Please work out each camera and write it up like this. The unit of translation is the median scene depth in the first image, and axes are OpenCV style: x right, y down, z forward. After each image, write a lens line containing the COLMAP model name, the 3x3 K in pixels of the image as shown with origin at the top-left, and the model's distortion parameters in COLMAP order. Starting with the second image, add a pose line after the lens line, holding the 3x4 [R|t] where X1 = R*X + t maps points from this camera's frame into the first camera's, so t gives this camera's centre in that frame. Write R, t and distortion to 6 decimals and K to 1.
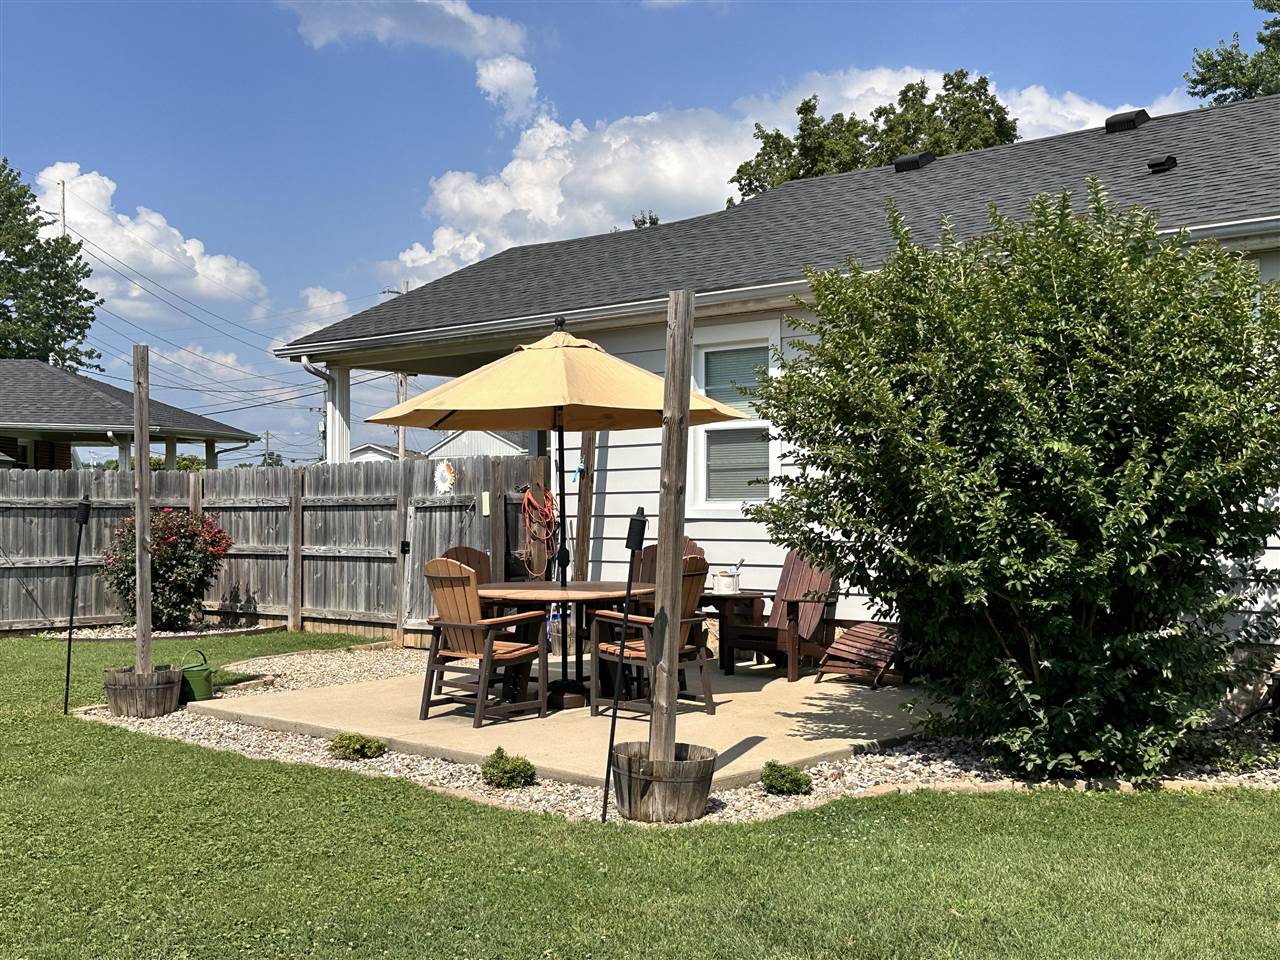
lens RADIAL K [[1548.0, 0, 623.6], [0, 1548.0, 468.6], [0, 0, 1]] dist [0.118384, 0.000000]
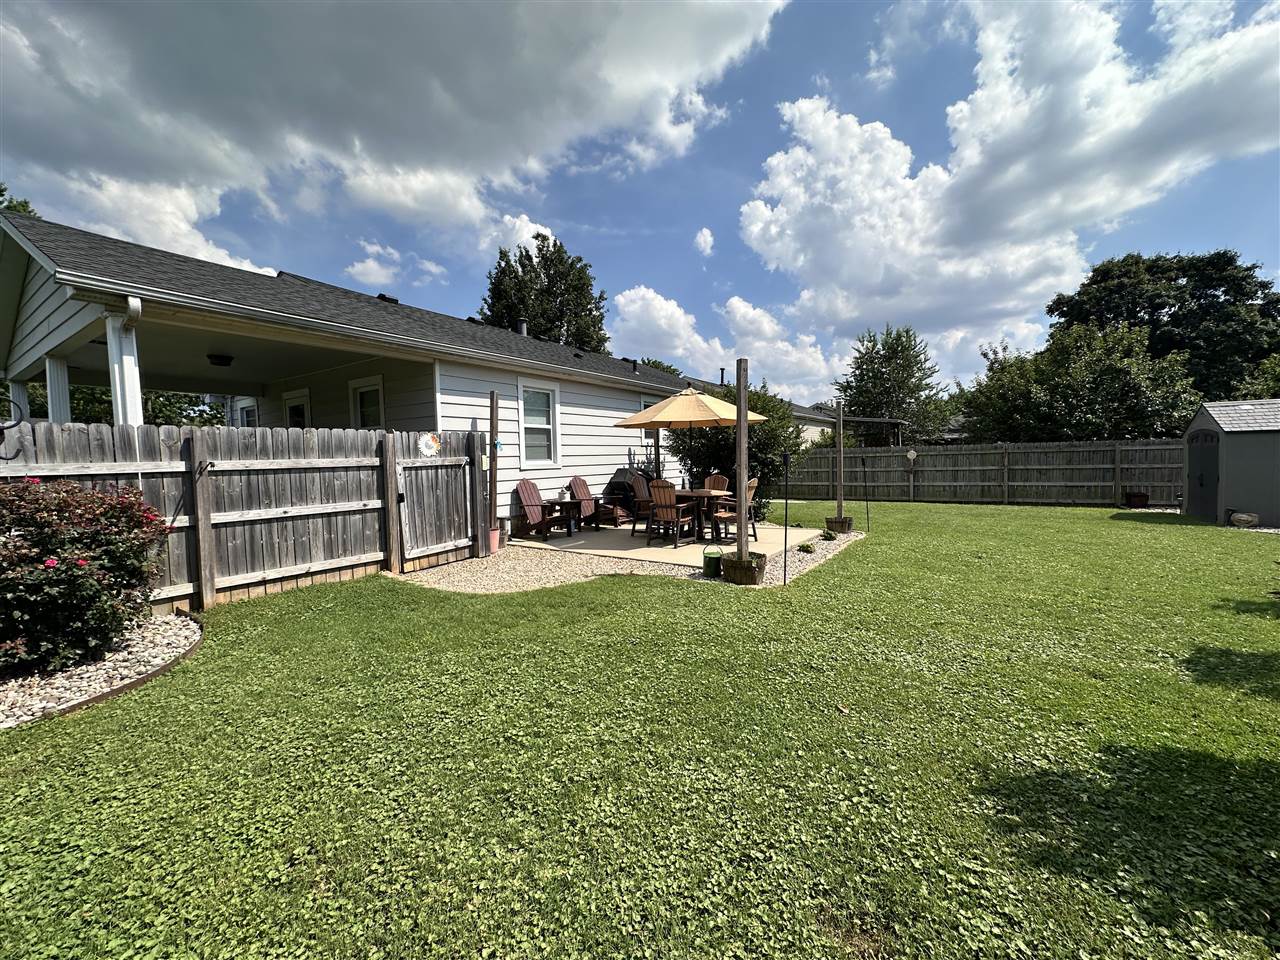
lens RADIAL K [[508.5, 0, 648.6], [0, 508.5, 479.4], [0, 0, 1]] dist [-0.001347, 0.000682]
pose [[-0.154400, -0.039203, 0.987230, -0.609737], [-0.002501, 0.999225, 0.039288, 0.017625], [-0.988005, 0.003597, -0.154378, 0.877633]]
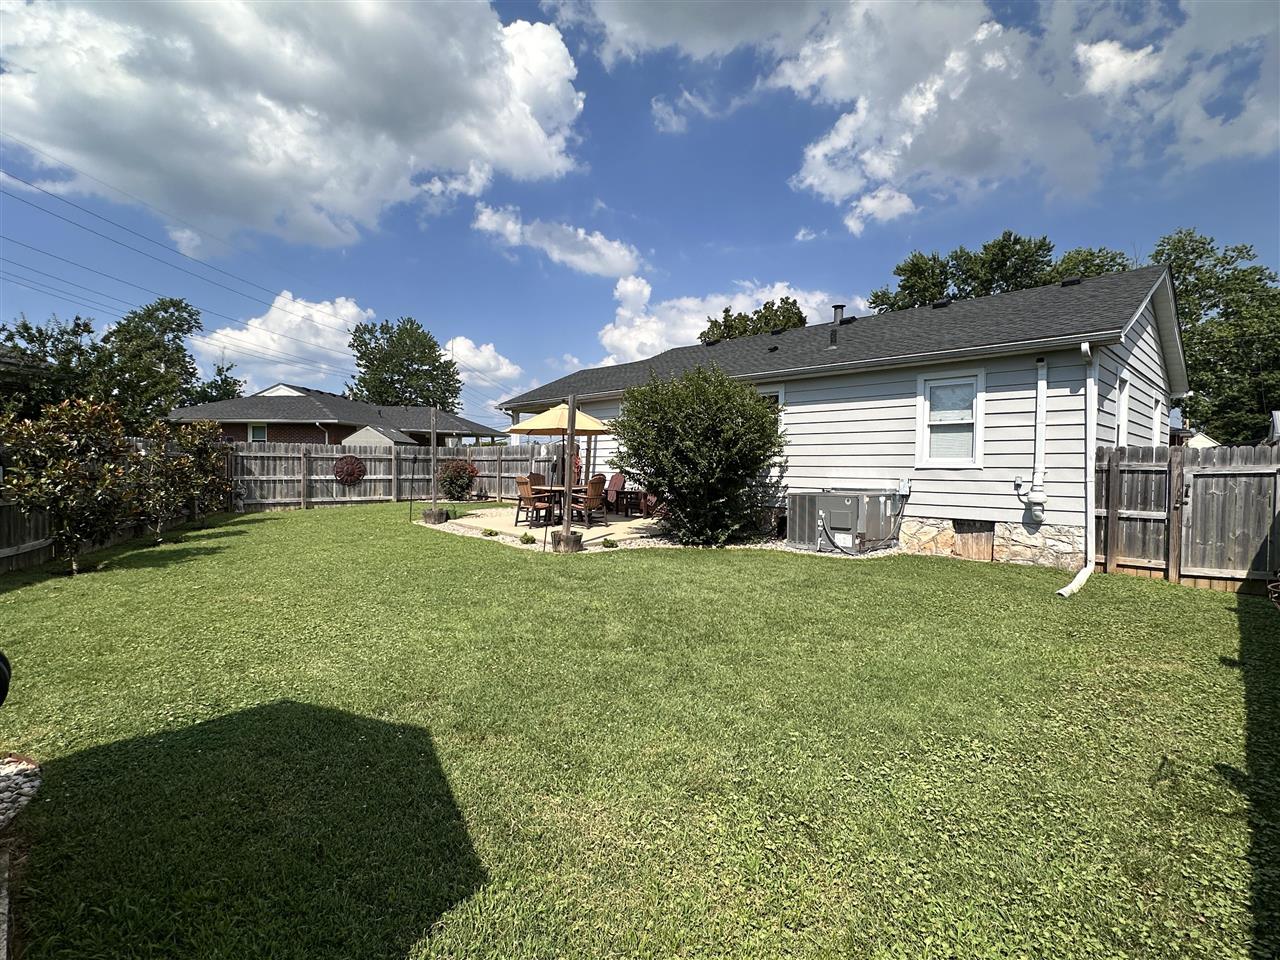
lens RADIAL K [[621.0, 0, 632.7], [0, 621.0, 478.3], [0, 0, 1]] dist [-0.001964, -0.000464]
pose [[0.997359, 0.017321, -0.070539, 0.134135], [-0.014014, 0.998792, 0.047107, 0.000095], [0.071270, -0.045994, 0.996396, -0.162375]]
